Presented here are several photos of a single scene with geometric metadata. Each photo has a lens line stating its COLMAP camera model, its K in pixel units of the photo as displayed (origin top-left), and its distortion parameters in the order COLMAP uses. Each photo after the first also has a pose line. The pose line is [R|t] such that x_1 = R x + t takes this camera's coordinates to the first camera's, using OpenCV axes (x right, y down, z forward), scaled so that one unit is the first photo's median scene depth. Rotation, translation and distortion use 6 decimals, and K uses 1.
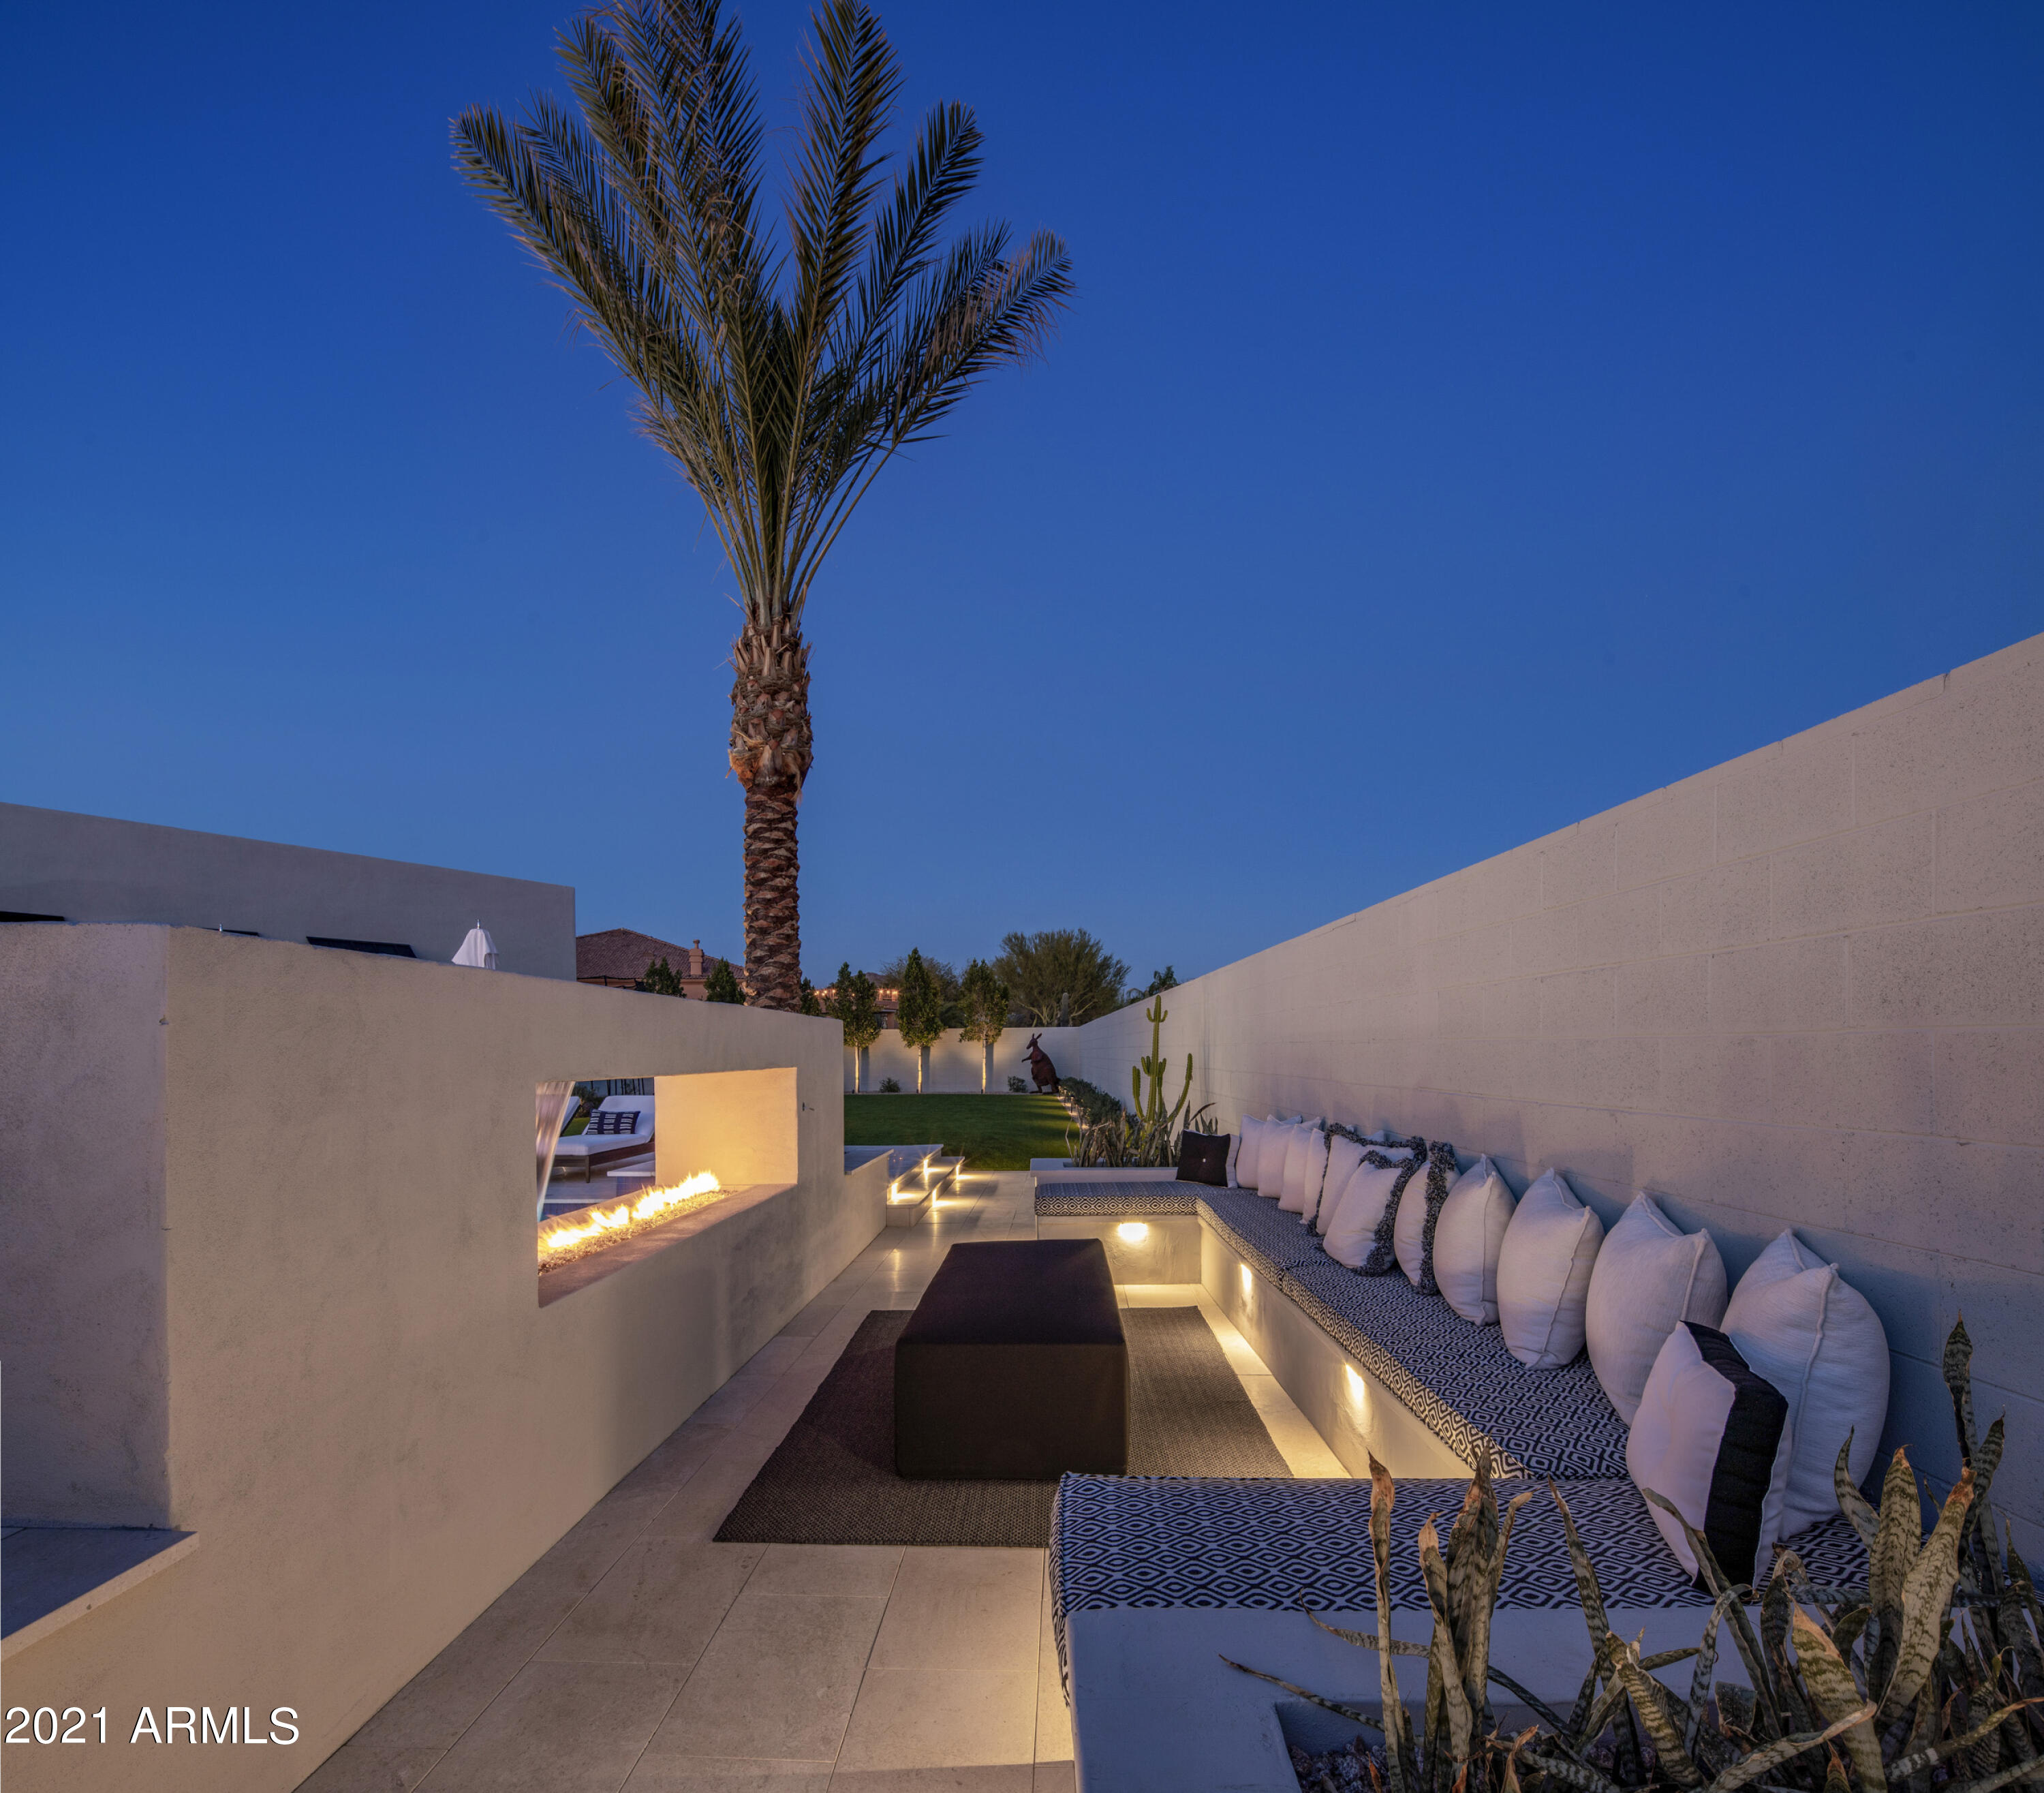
lens RADIAL K [[989.7, 0, 1028.2], [0, 989.7, 1047.5], [0, 0, 1]] dist [-0.001335, -0.002170]
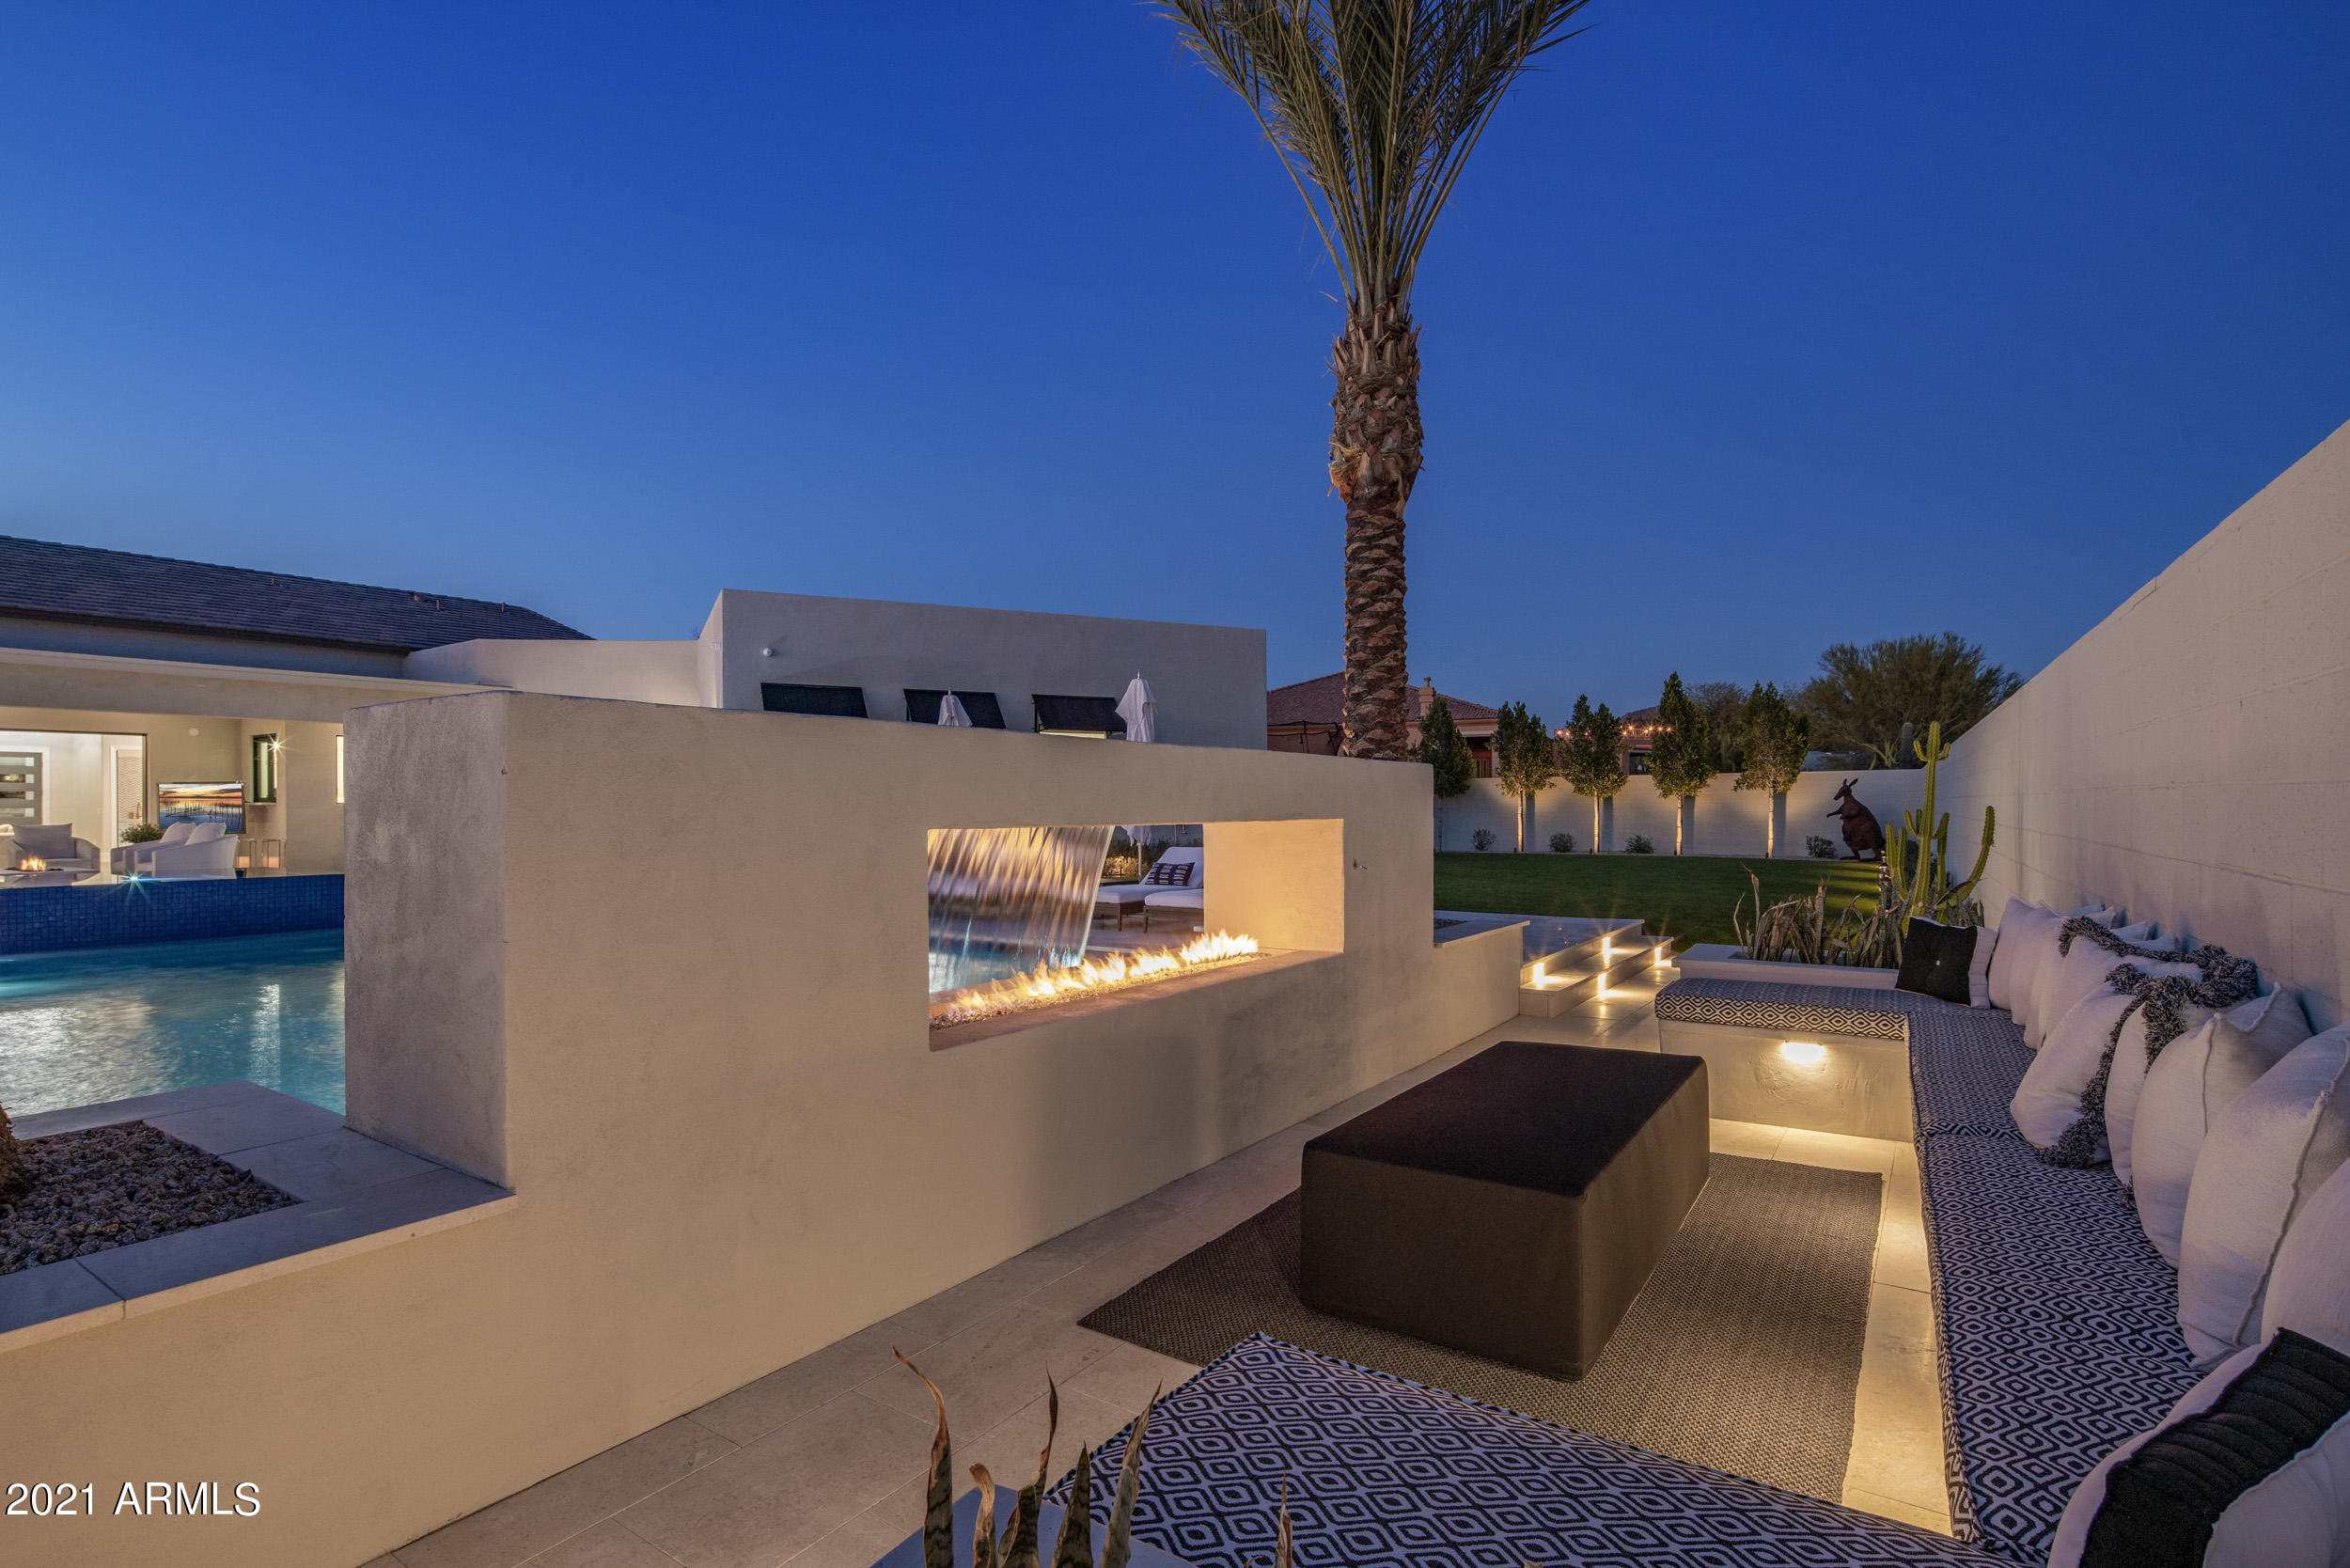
lens RADIAL K [[1136.5, 0, 1169.3], [0, 1136.5, 794.6], [0, 0, 1]] dist [0.004489, -0.005569]
pose [[0.849273, -0.000242, -0.527954, 0.120596], [-0.001130, 0.999997, -0.002275, 0.000896], [0.527952, 0.002529, 0.849270, 0.050573]]
